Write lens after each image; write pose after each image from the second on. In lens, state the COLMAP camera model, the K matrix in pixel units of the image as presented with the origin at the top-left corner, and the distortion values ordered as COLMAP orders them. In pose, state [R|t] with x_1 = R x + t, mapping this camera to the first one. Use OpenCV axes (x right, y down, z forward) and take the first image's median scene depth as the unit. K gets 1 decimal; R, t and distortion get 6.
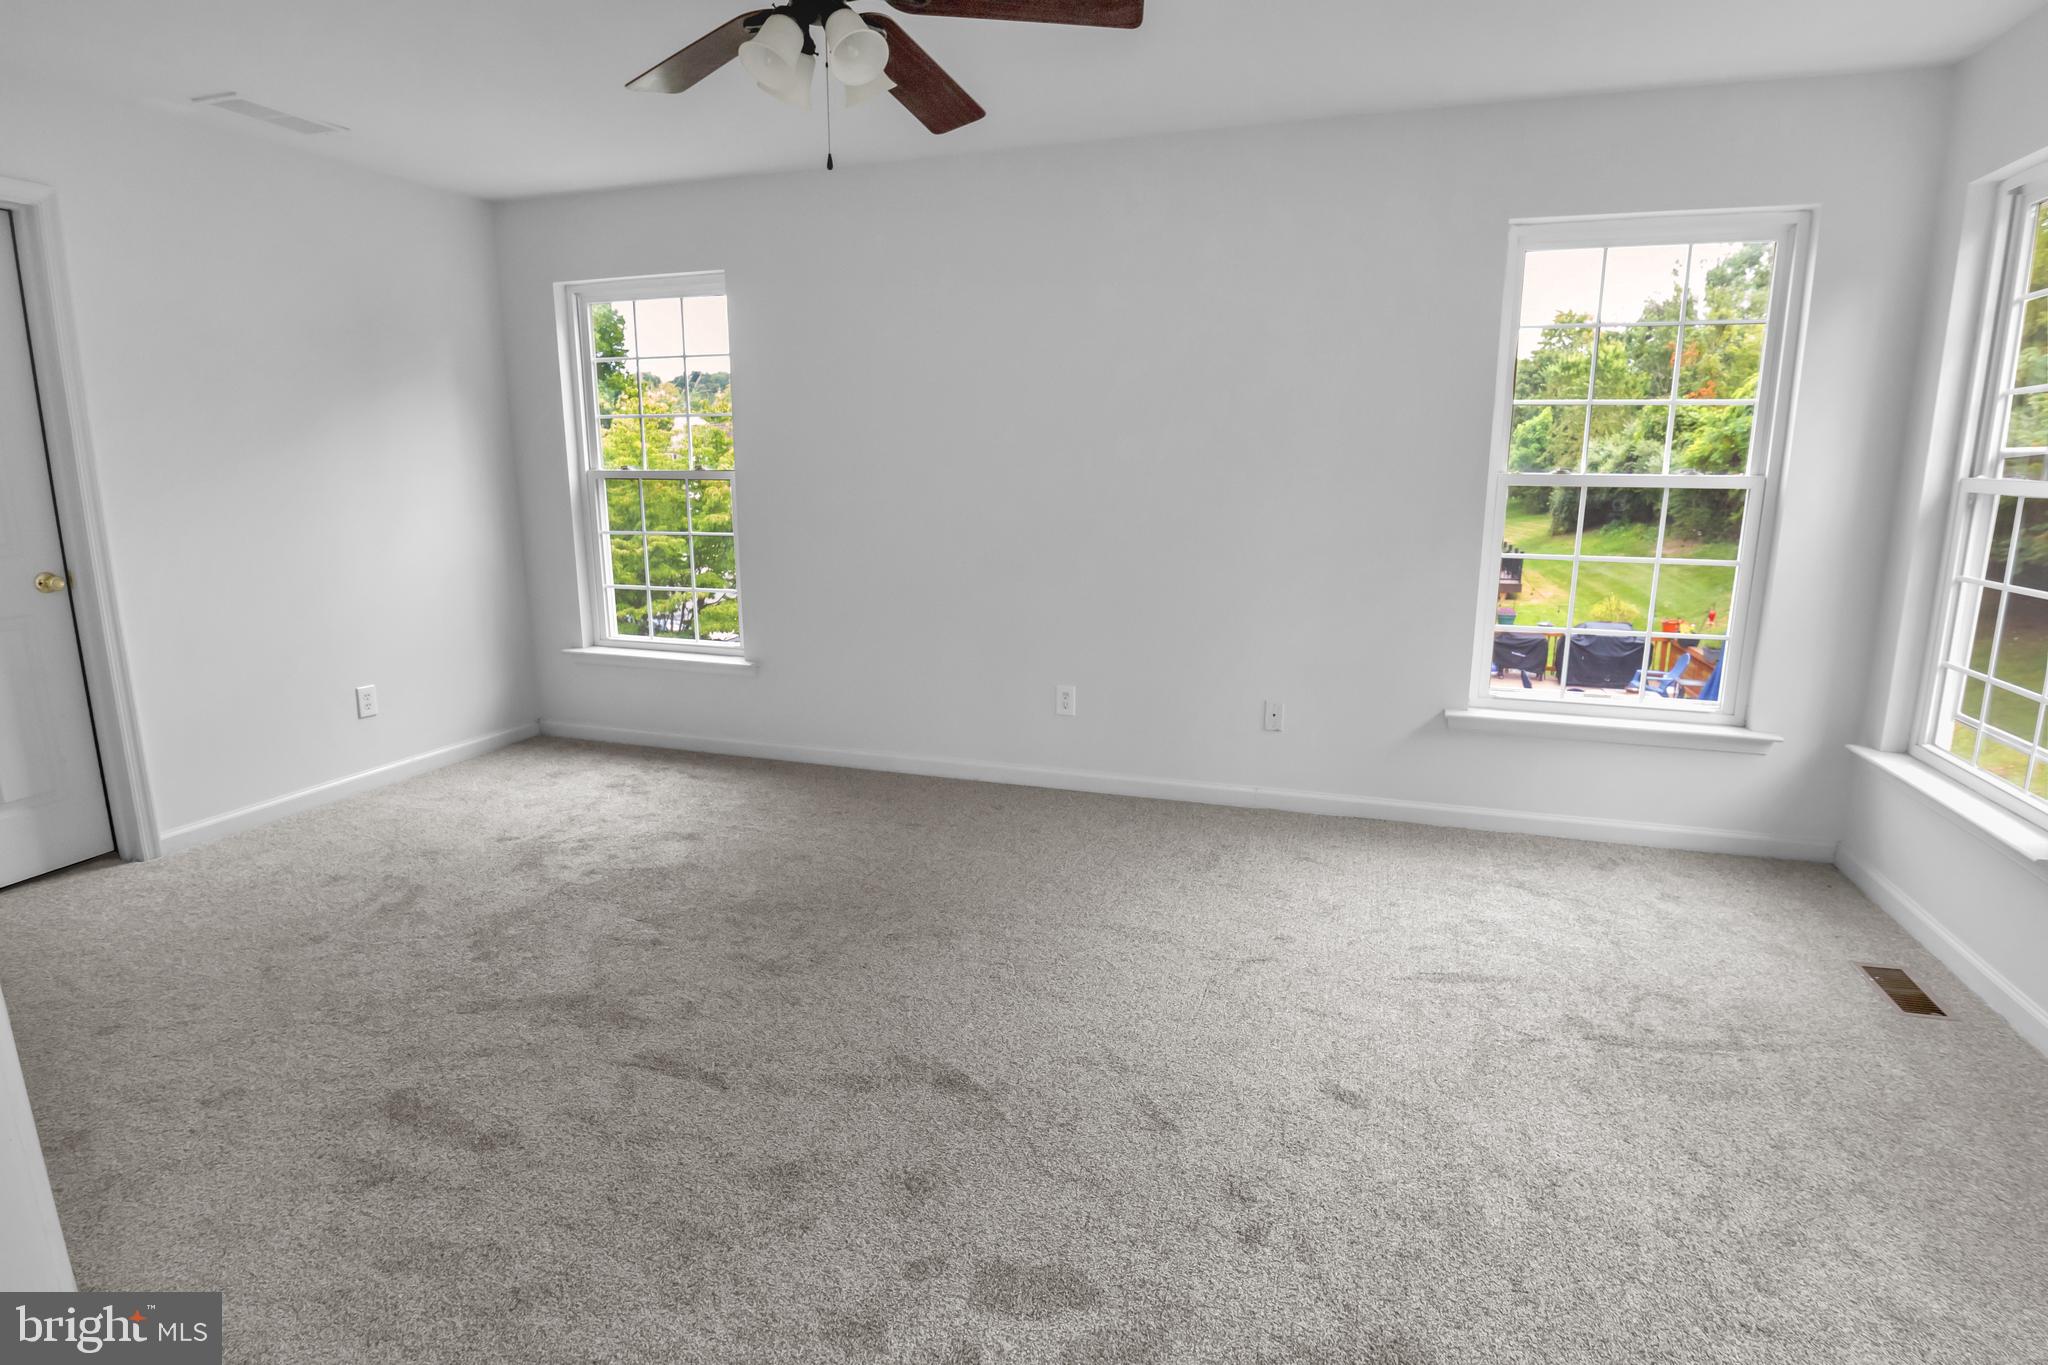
lens RADIAL K [[1014.3, 0, 1024.0], [0, 1014.3, 682.5], [0, 0, 1]] dist [-0.022837, -0.000246]
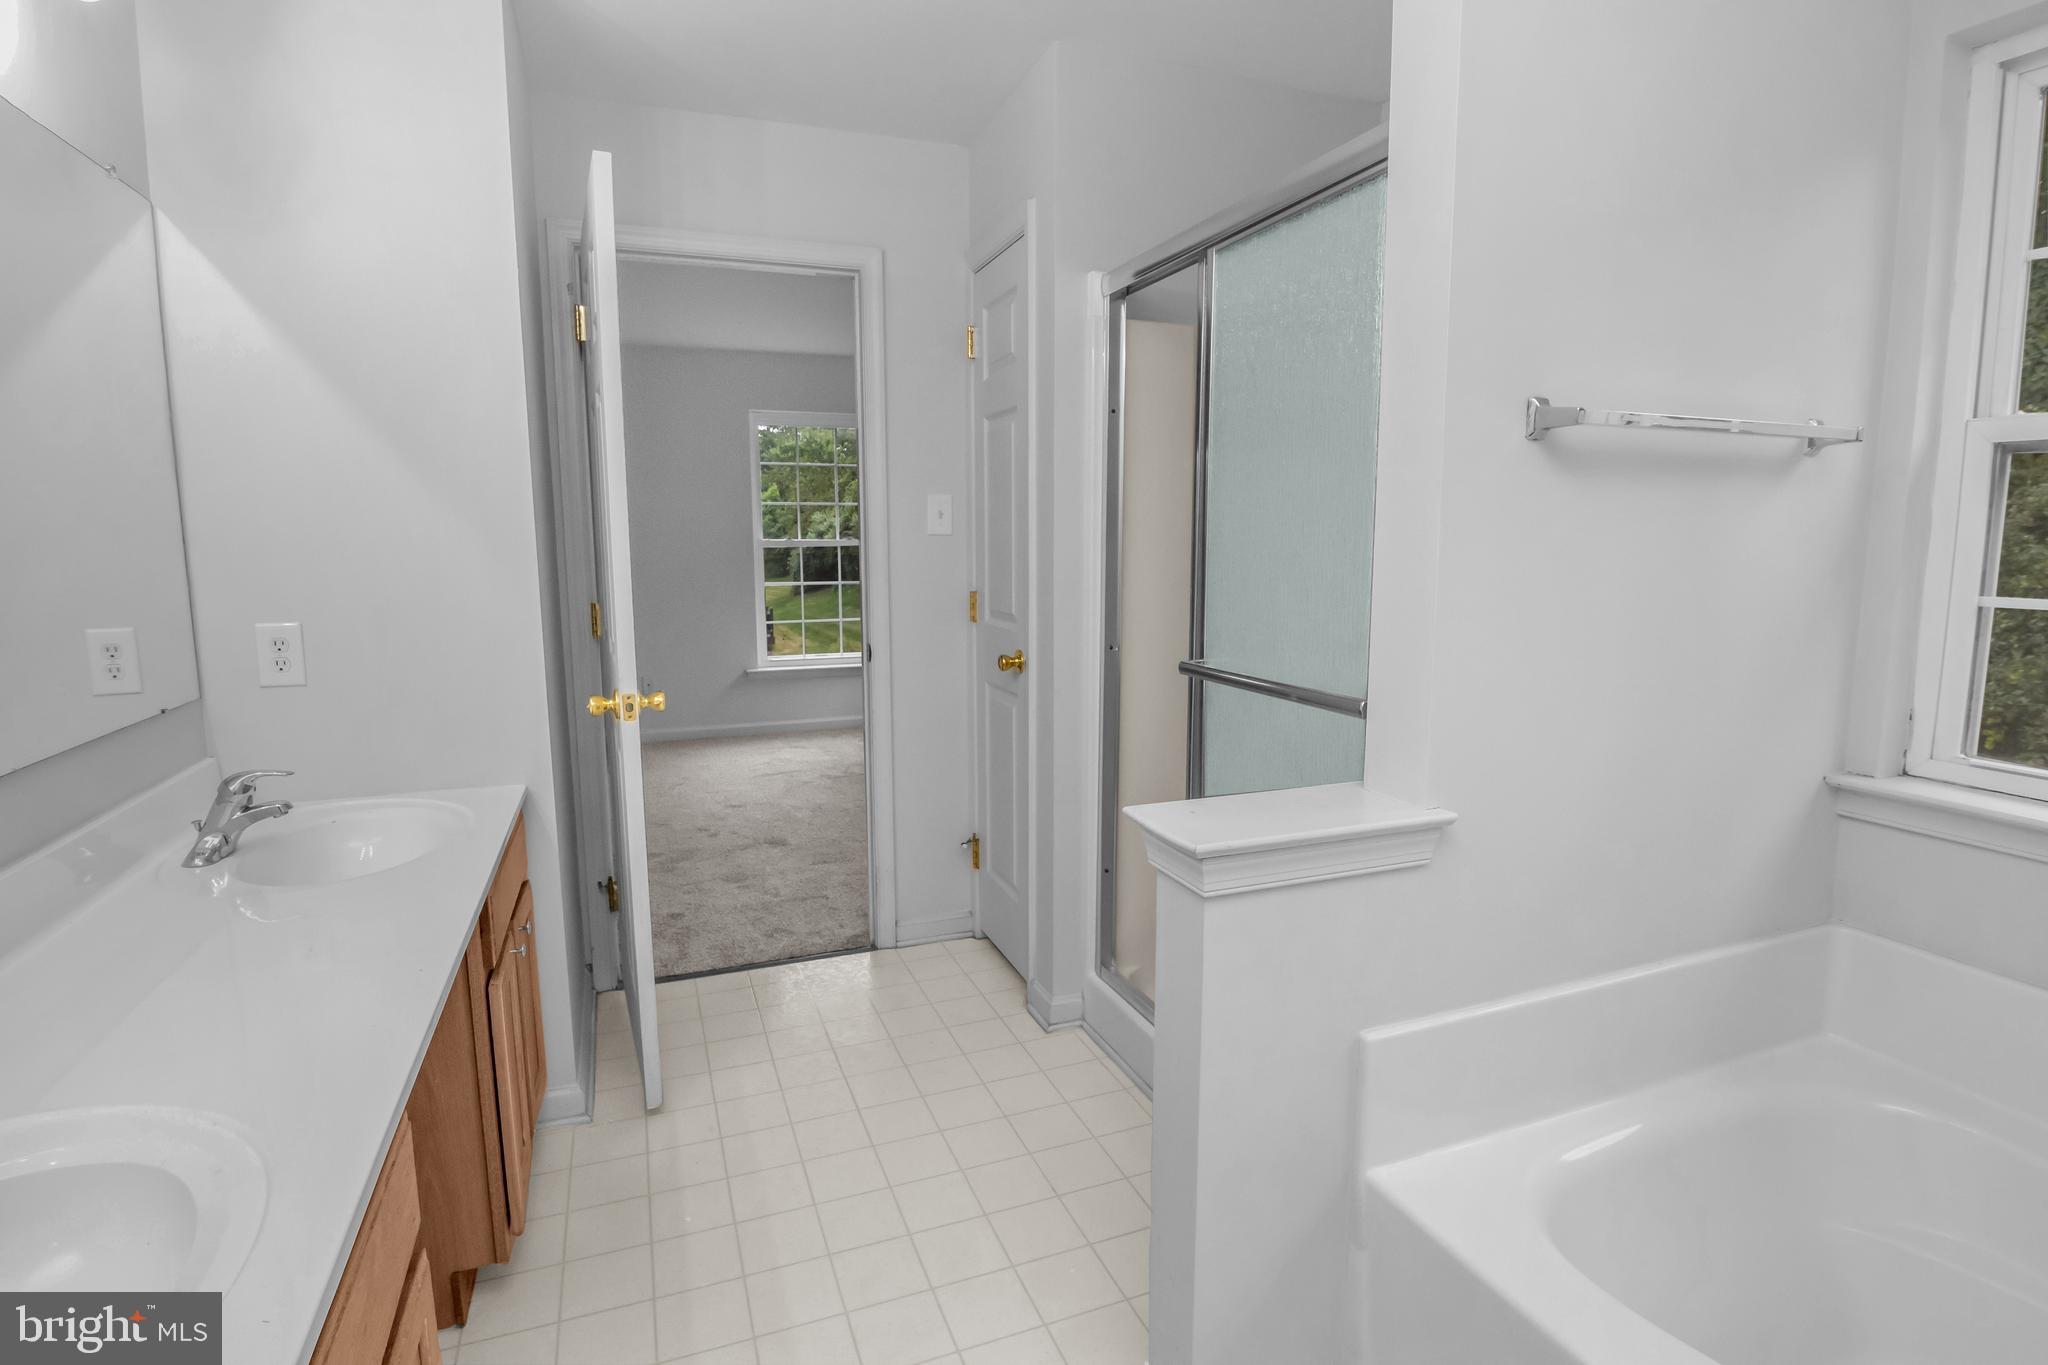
lens RADIAL K [[1023.4, 0, 1024.0], [0, 1023.4, 682.5], [0, 0, 1]] dist [-0.001527, -0.000232]
pose [[0.764335, -0.087628, 0.638838, -0.465279], [0.130837, 0.991190, -0.020581, 0.190606], [-0.631406, 0.099314, 0.769066, -0.893638]]
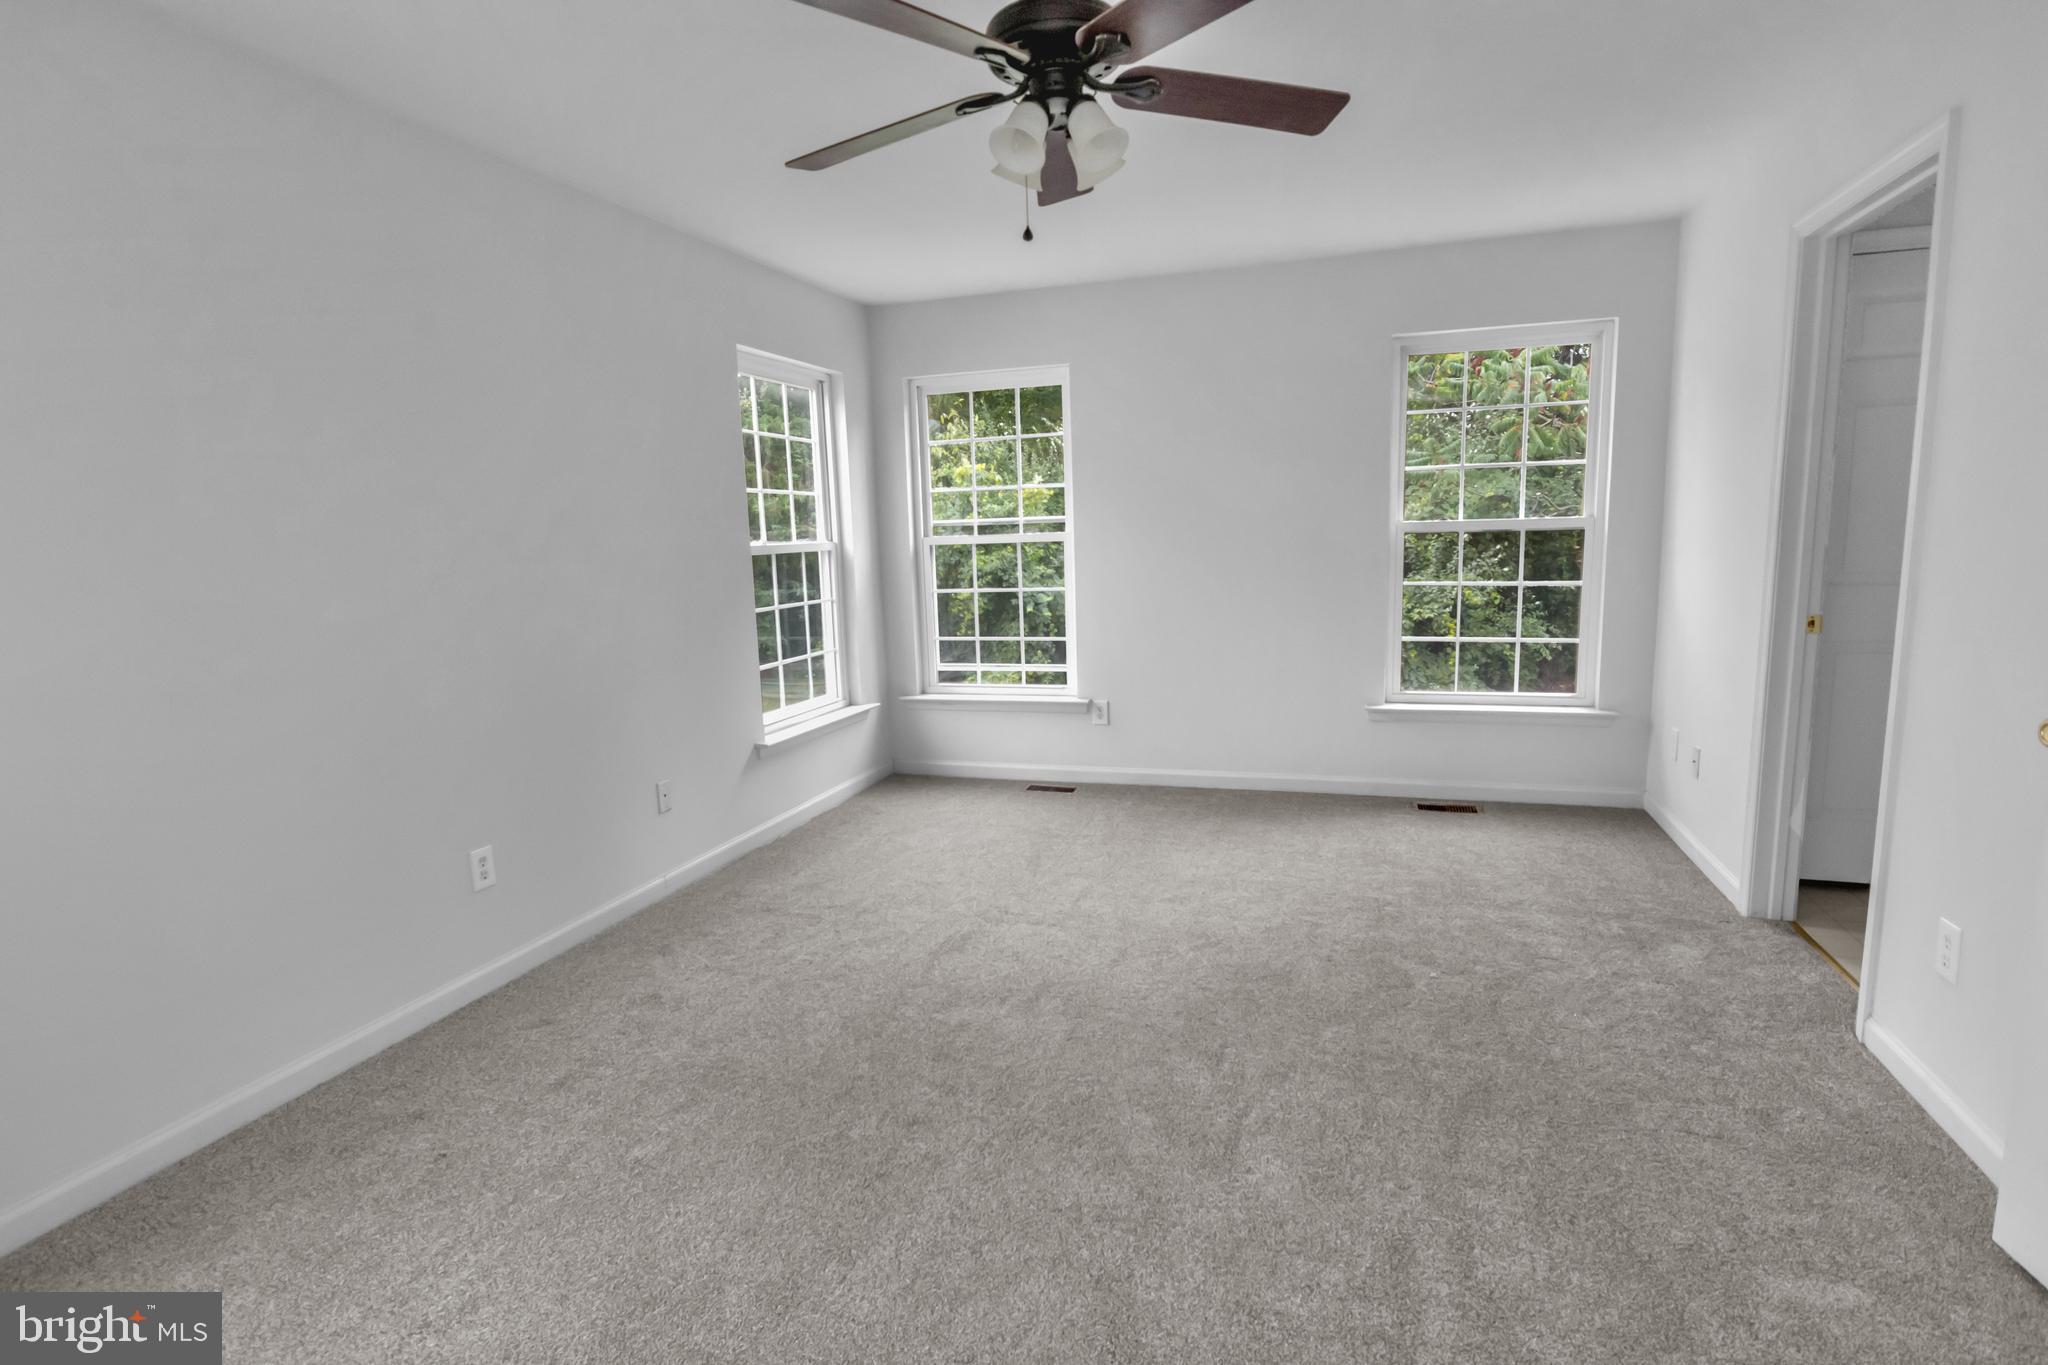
lens RADIAL K [[1023.4, 0, 1024.0], [0, 1023.4, 682.5], [0, 0, 1]] dist [-0.001527, -0.000232]
pose [[-0.000936, -0.149611, 0.988745, -0.951923], [0.240471, 0.959698, 0.145443, -0.176646], [-0.970656, 0.237901, 0.035078, 0.803643]]
